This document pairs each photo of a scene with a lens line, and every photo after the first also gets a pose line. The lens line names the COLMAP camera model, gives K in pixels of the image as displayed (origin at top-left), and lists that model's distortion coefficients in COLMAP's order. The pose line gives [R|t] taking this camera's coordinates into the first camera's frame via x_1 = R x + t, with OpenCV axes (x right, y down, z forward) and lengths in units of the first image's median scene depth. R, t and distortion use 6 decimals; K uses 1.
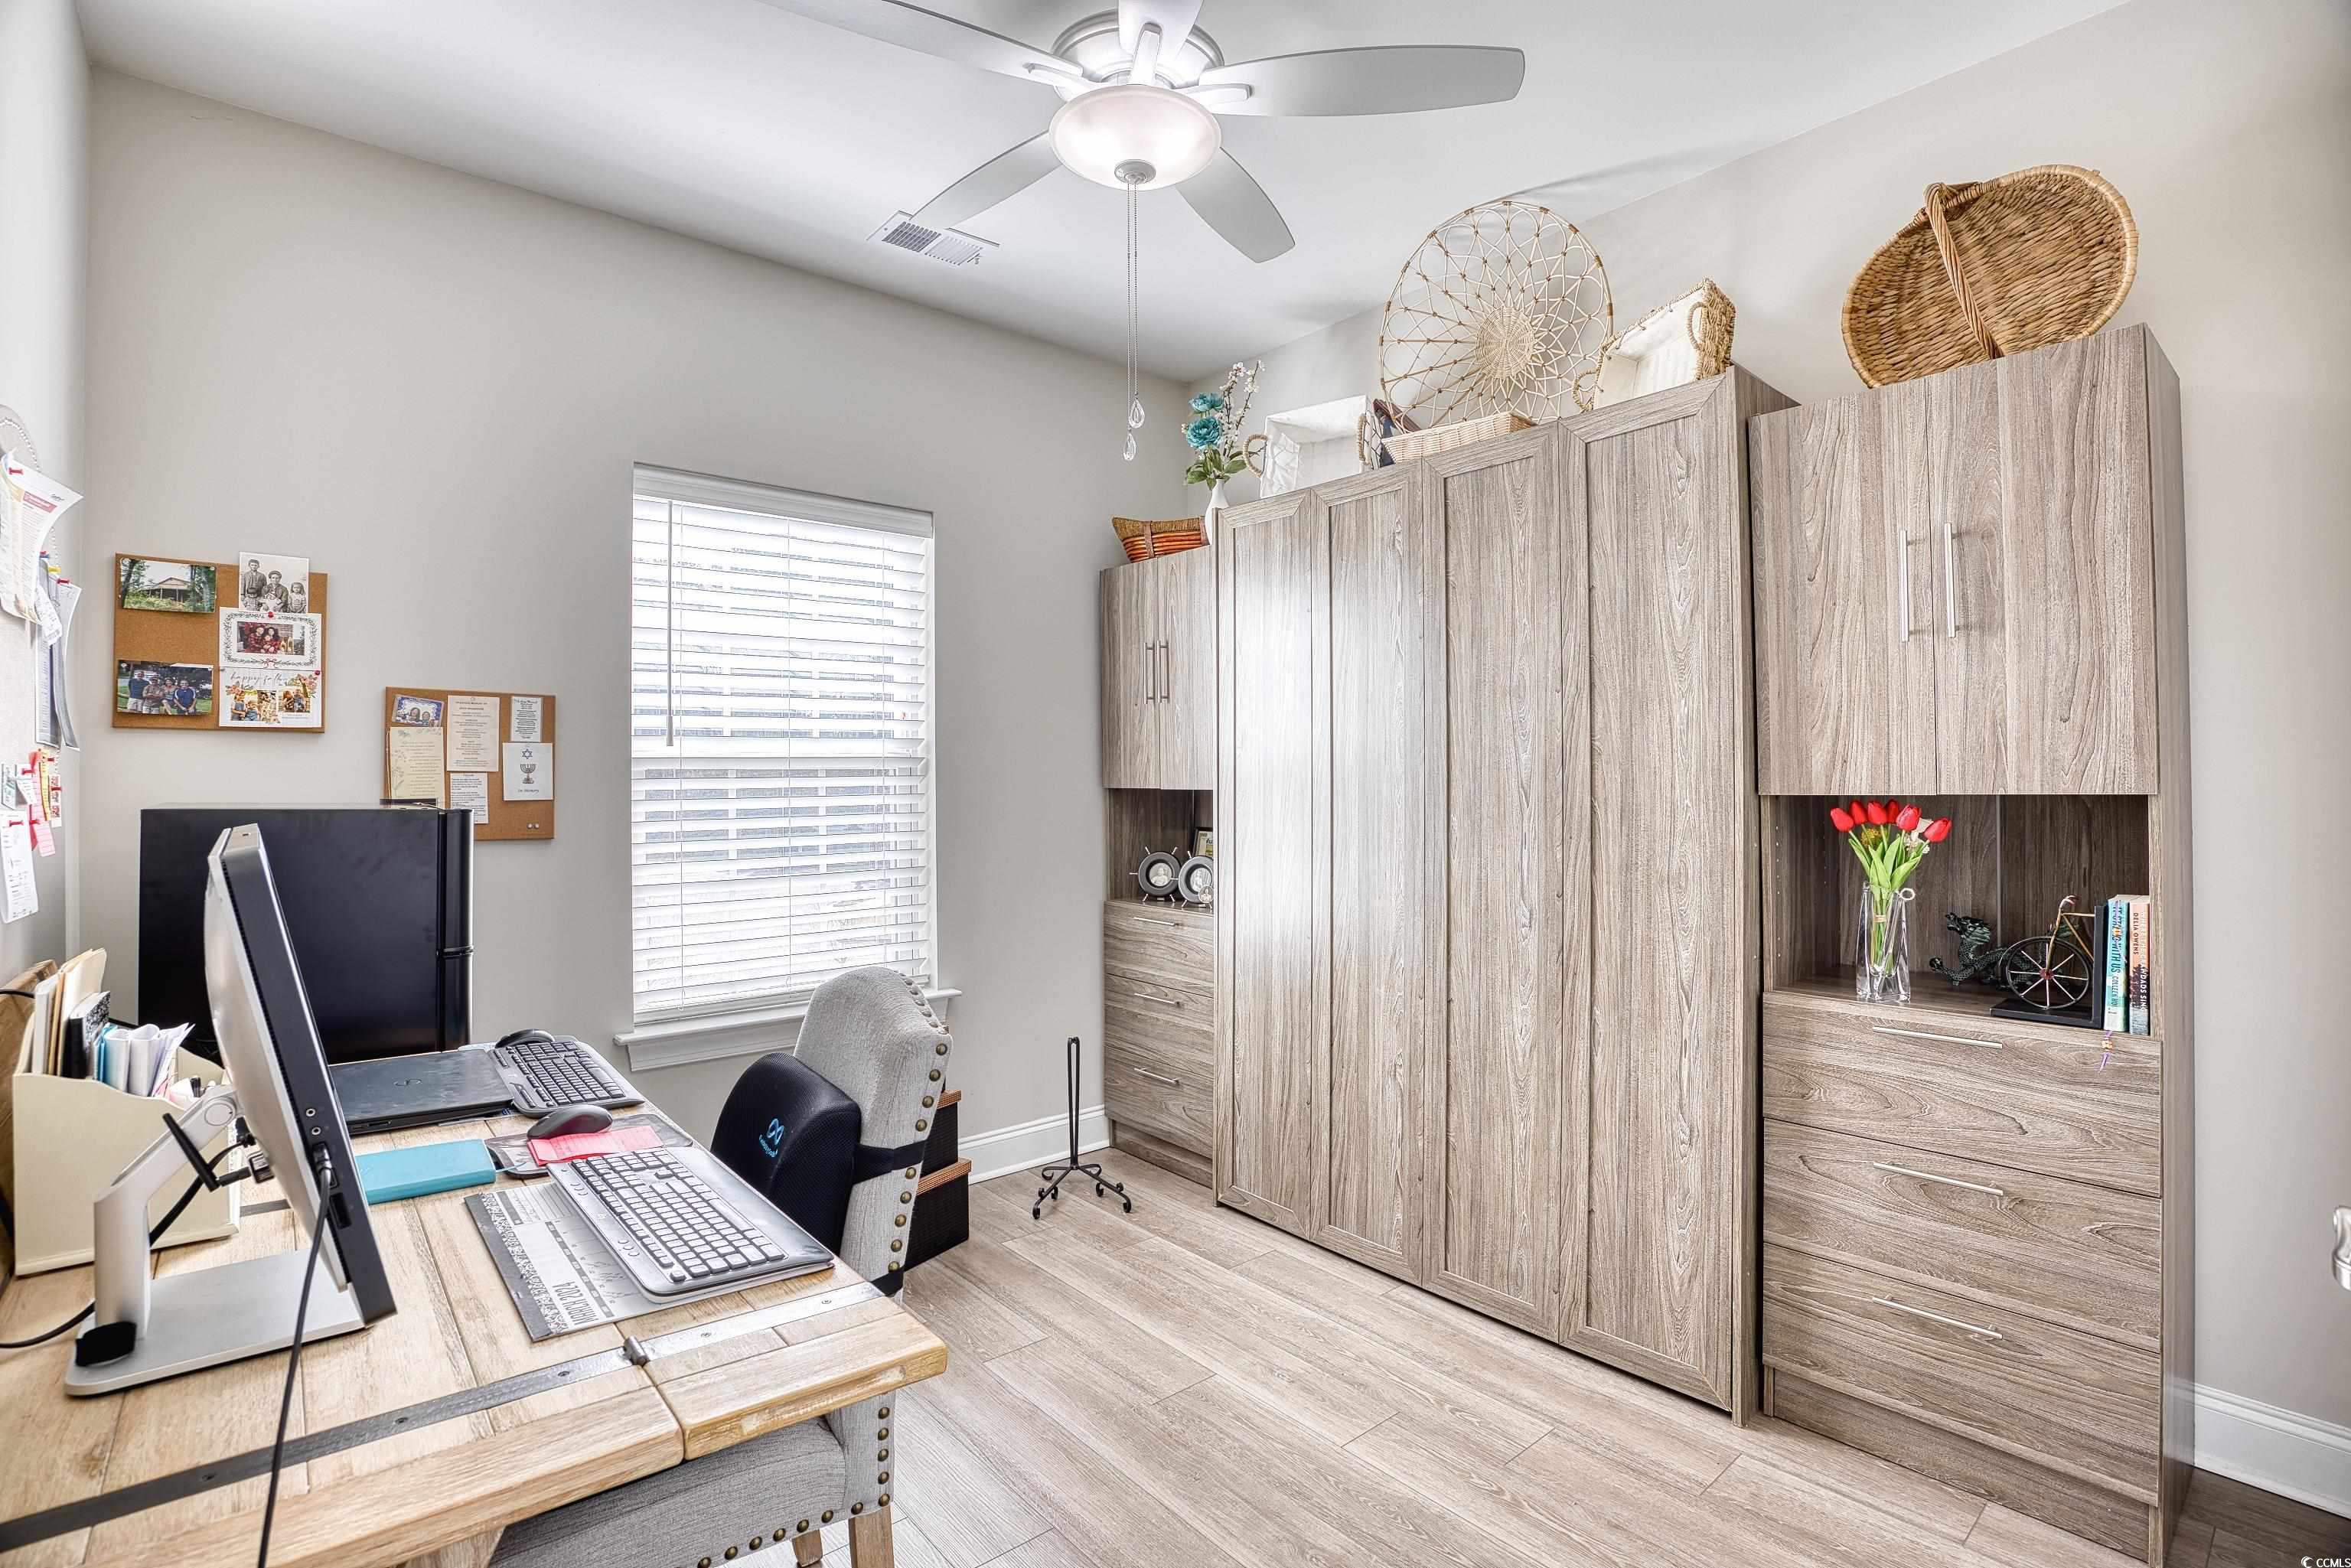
lens RADIAL K [[1092.9, 0, 1174.4], [0, 1092.9, 775.9], [0, 0, 1]] dist [-0.065723, 0.017892]
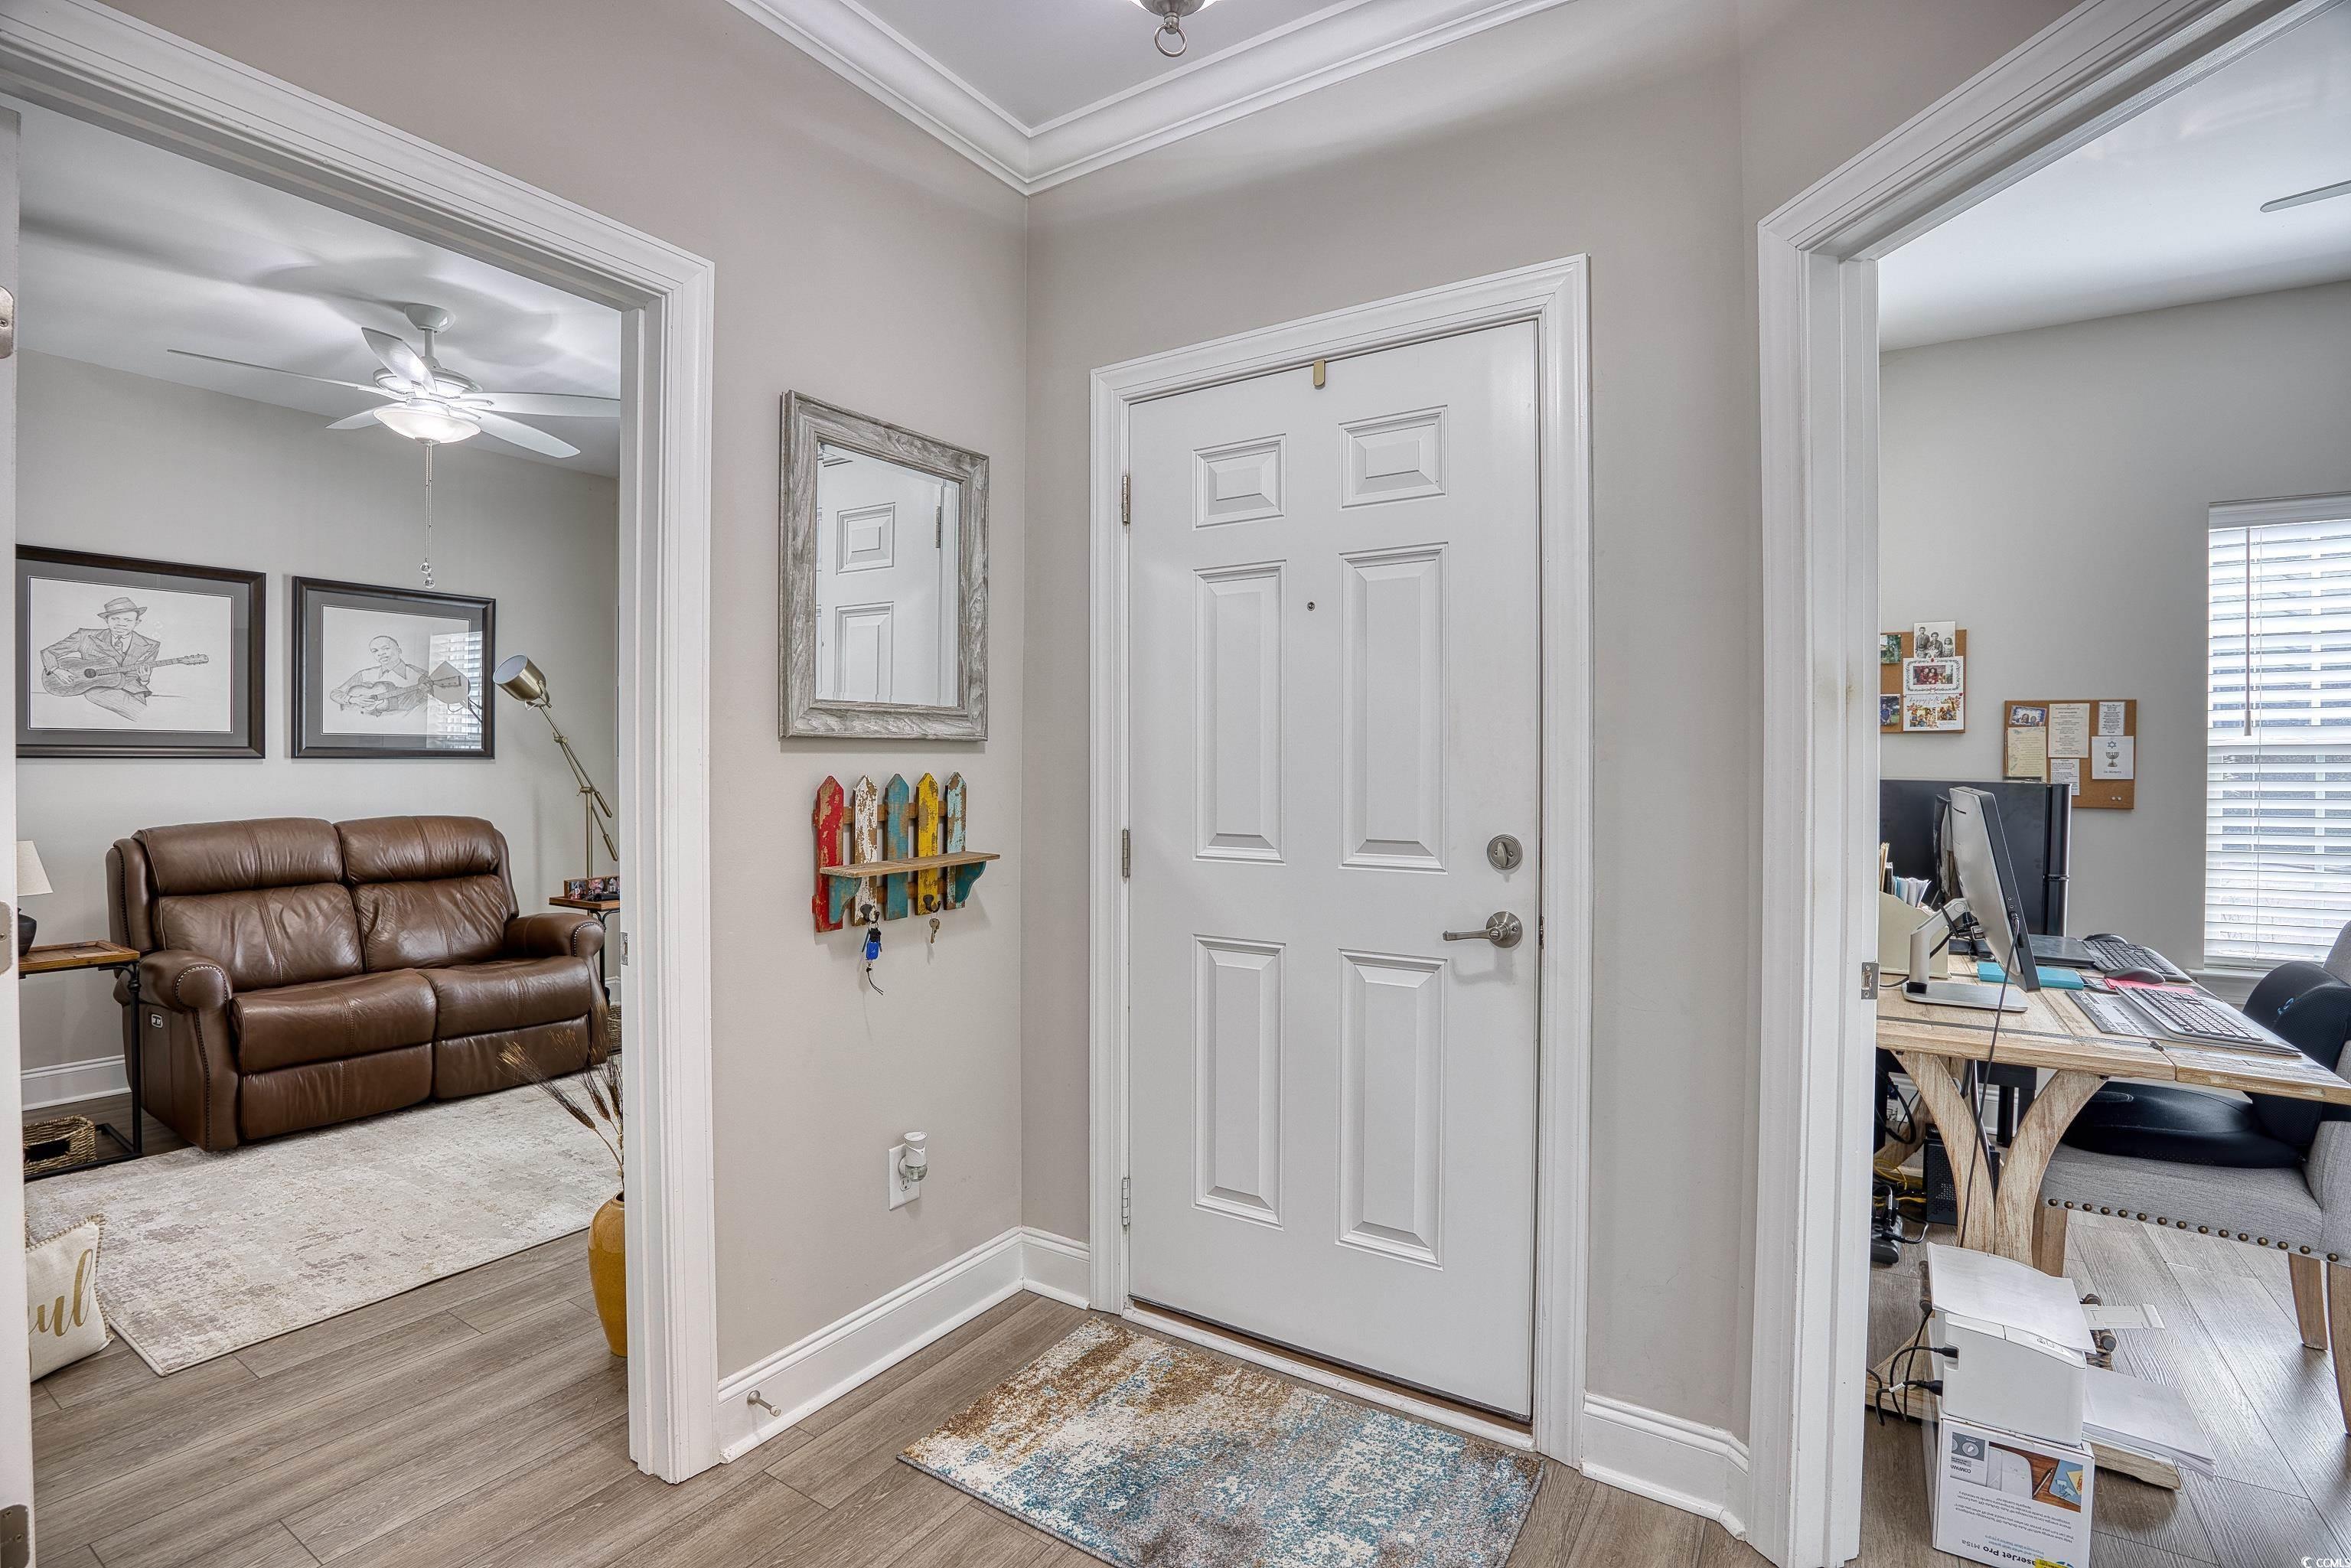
lens RADIAL K [[1092.9, 0, 1174.4], [0, 1092.9, 775.9], [0, 0, 1]] dist [-0.065723, 0.017892]
pose [[0.291989, 0.017116, -0.956268, 0.333182], [0.000766, 0.999835, 0.018130, -0.006513], [0.956421, -0.006027, 0.291928, -0.548607]]
